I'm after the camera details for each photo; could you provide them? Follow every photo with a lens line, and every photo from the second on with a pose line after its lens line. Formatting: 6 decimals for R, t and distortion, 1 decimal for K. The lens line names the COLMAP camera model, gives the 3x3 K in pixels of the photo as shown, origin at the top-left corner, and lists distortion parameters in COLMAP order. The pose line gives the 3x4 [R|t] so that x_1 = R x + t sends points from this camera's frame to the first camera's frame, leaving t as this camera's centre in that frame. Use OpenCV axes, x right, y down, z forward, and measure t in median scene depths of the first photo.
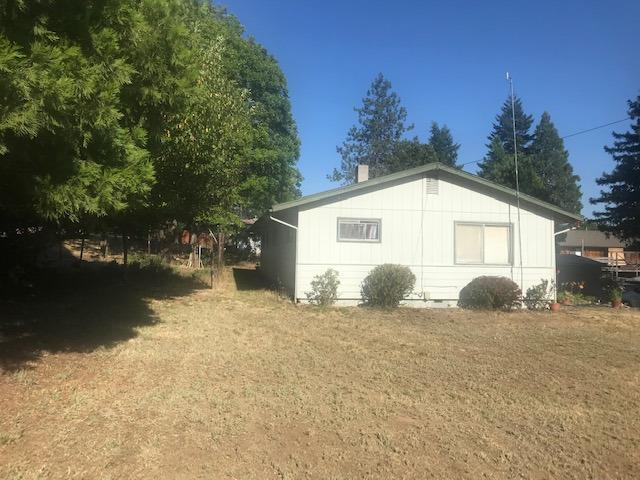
lens RADIAL K [[530.5, 0, 306.4], [0, 530.5, 242.3], [0, 0, 1]] dist [0.027044, -0.026784]
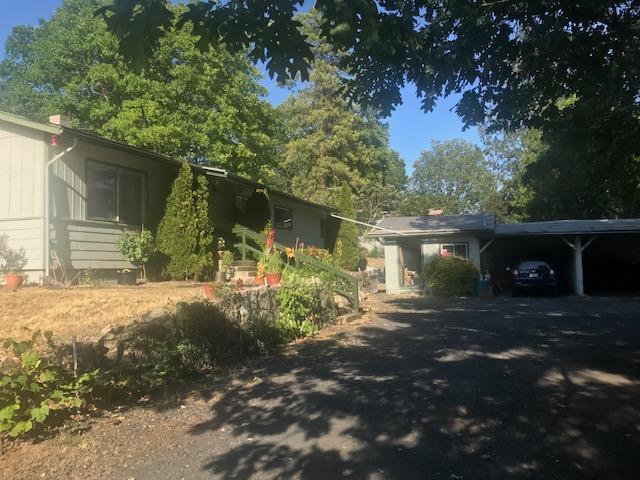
lens RADIAL K [[530.5, 0, 315.7], [0, 530.5, 235.3], [0, 0, 1]] dist [0.027044, -0.026784]
pose [[0.860394, -0.063521, -0.505656, 0.286721], [0.047842, 0.997888, -0.043950, 0.030374], [0.507380, 0.013623, 0.861615, 0.173412]]
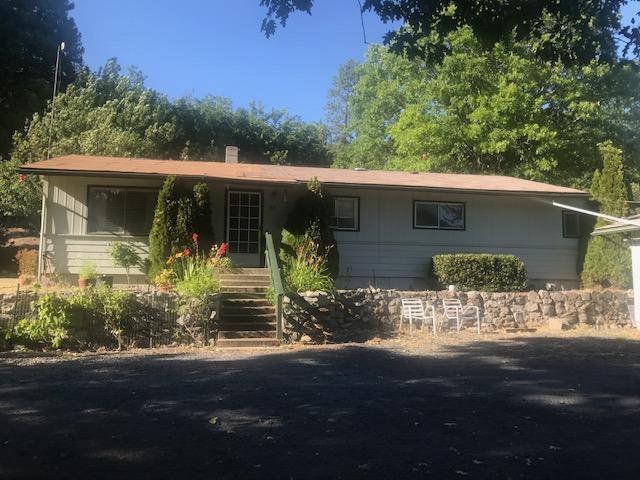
lens RADIAL K [[530.5, 0, 316.4], [0, 530.5, 235.3], [0, 0, 1]] dist [0.027044, -0.026784]
pose [[0.021953, -0.108289, -0.993877, 0.356732], [0.021251, 0.993943, -0.107826, 0.040373], [0.999533, -0.018754, 0.024121, 0.388208]]
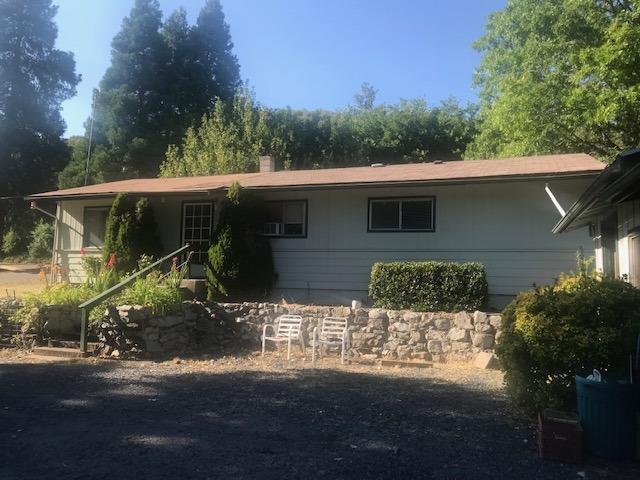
lens RADIAL K [[530.5, 0, 314.4], [0, 530.5, 227.7], [0, 0, 1]] dist [0.027044, -0.026784]
pose [[-0.498087, -0.119467, -0.858858, 0.299066], [-0.006078, 0.990920, -0.134312, 0.037842], [0.867106, -0.061679, -0.494290, 0.531202]]
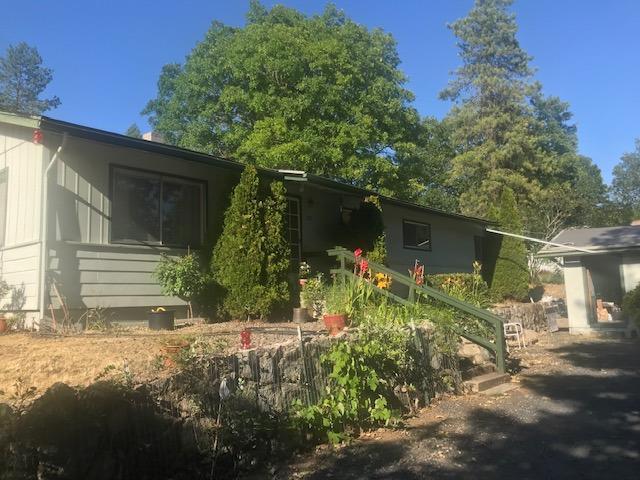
lens RADIAL K [[530.5, 0, 316.7], [0, 530.5, 224.3], [0, 0, 1]] dist [0.027044, -0.026784]
pose [[0.642817, -0.140098, -0.753100, 0.268294], [0.060547, 0.989350, -0.132367, 0.030237], [0.763623, 0.039490, 0.644453, 0.243468]]
